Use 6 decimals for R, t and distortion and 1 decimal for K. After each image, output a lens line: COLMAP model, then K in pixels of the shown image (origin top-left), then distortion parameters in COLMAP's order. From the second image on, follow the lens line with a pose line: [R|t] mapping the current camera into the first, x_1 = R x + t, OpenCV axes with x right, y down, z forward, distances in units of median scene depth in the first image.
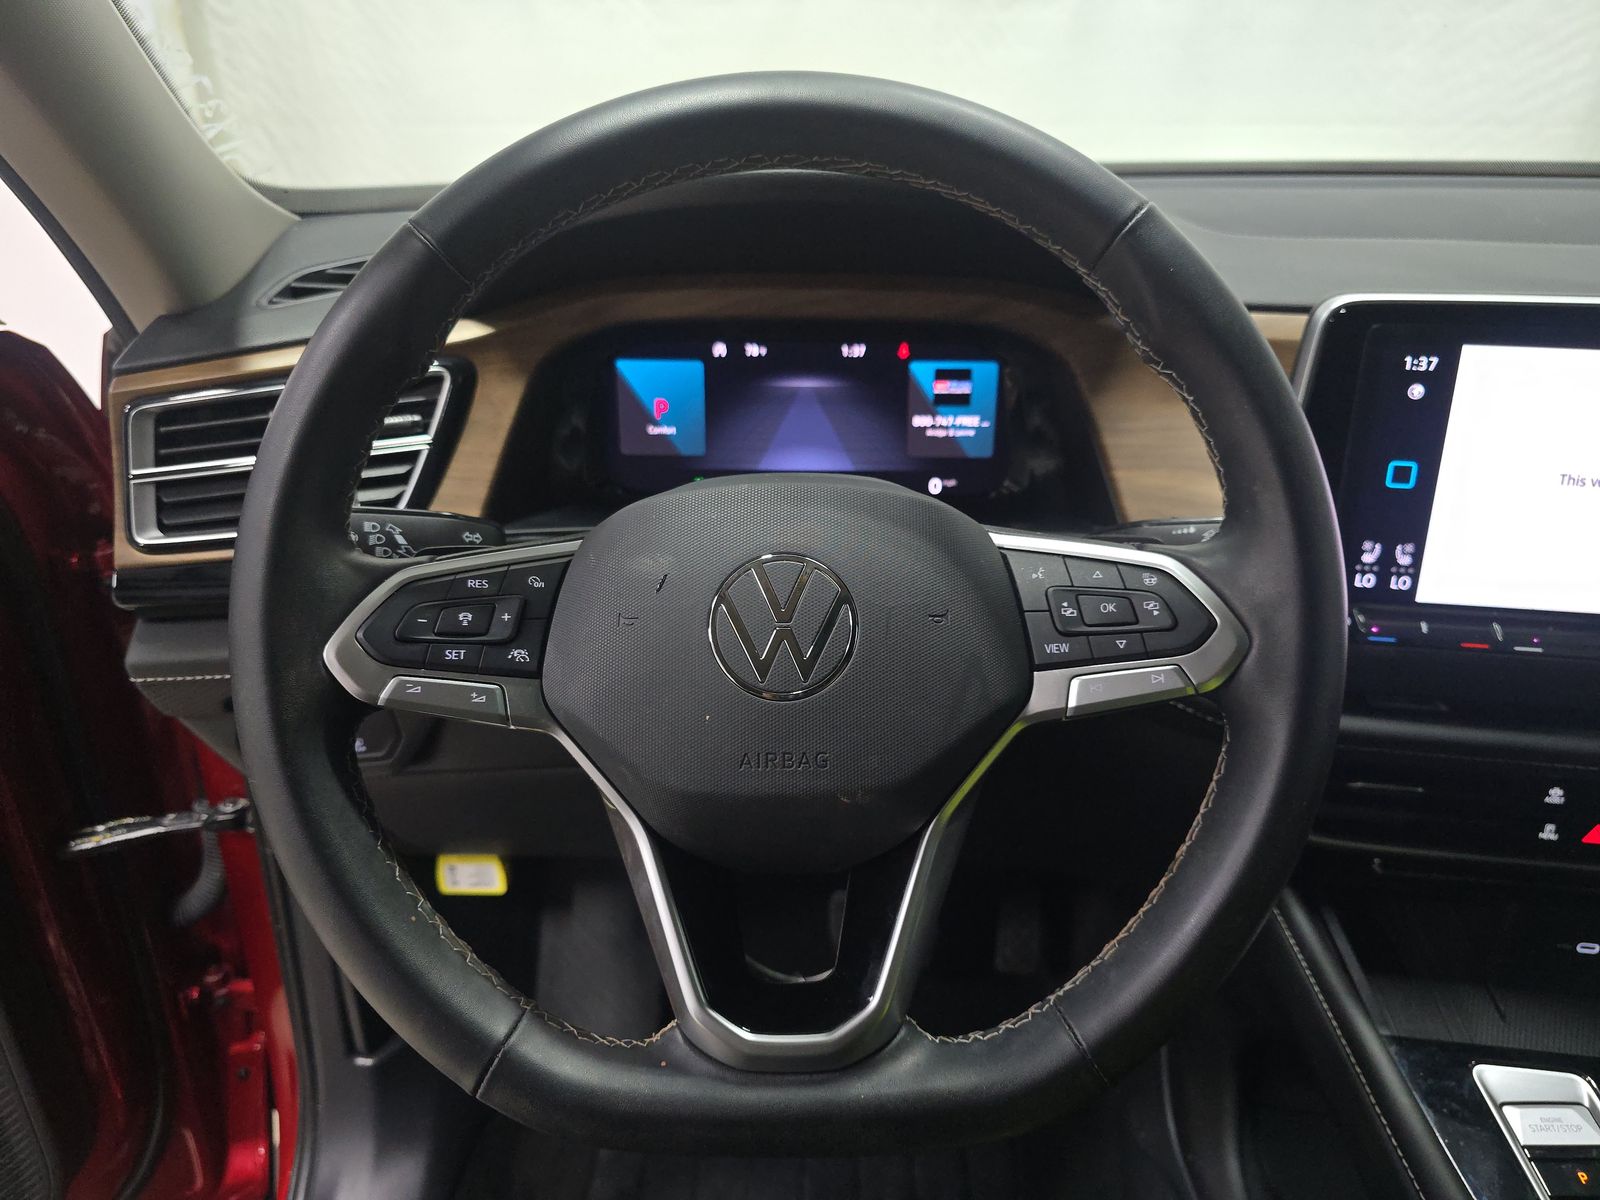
lens RADIAL K [[1068.1, 0, 806.7], [0, 1068.1, 595.4], [0, 0, 1]] dist [0.037392, -0.034783]
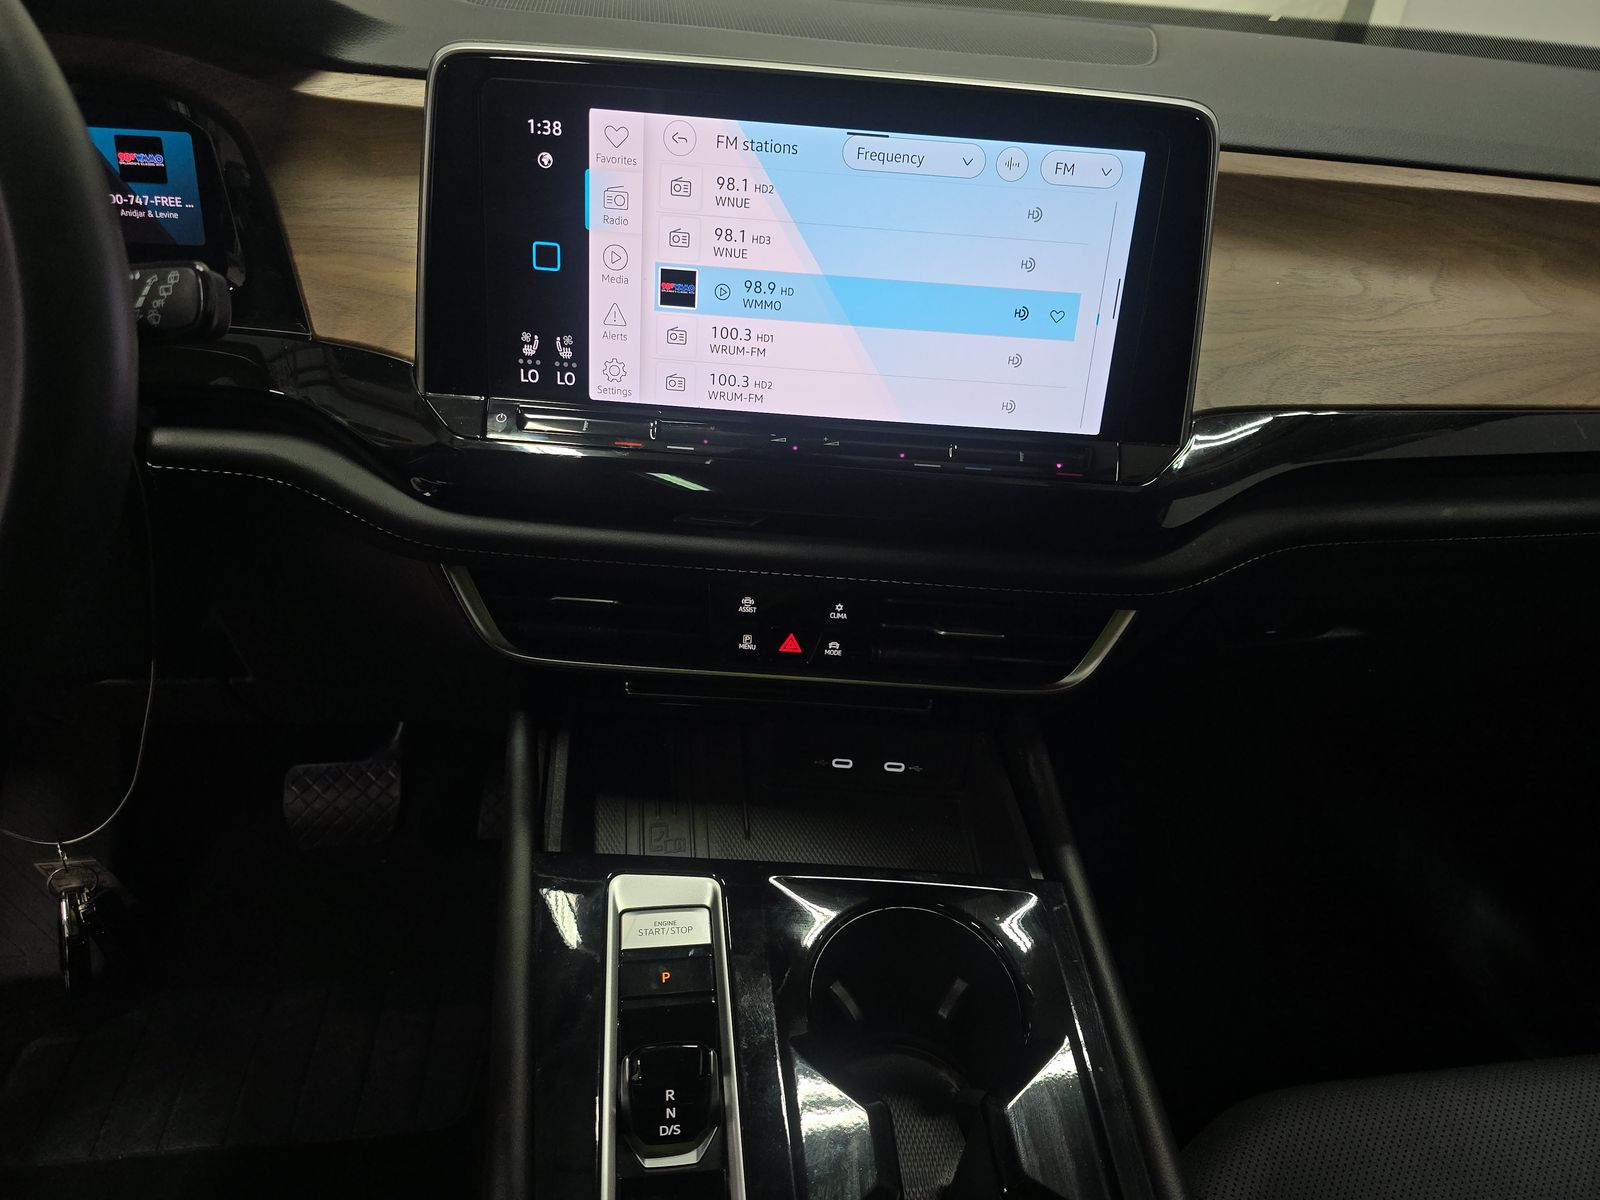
lens RADIAL K [[1068.1, 0, 806.7], [0, 1068.1, 595.4], [0, 0, 1]] dist [0.037392, -0.034783]
pose [[0.990662, -0.014251, 0.135592, 0.629318], [0.002270, 0.996108, 0.088107, 0.093896], [-0.136320, -0.086977, 0.986839, 0.039095]]
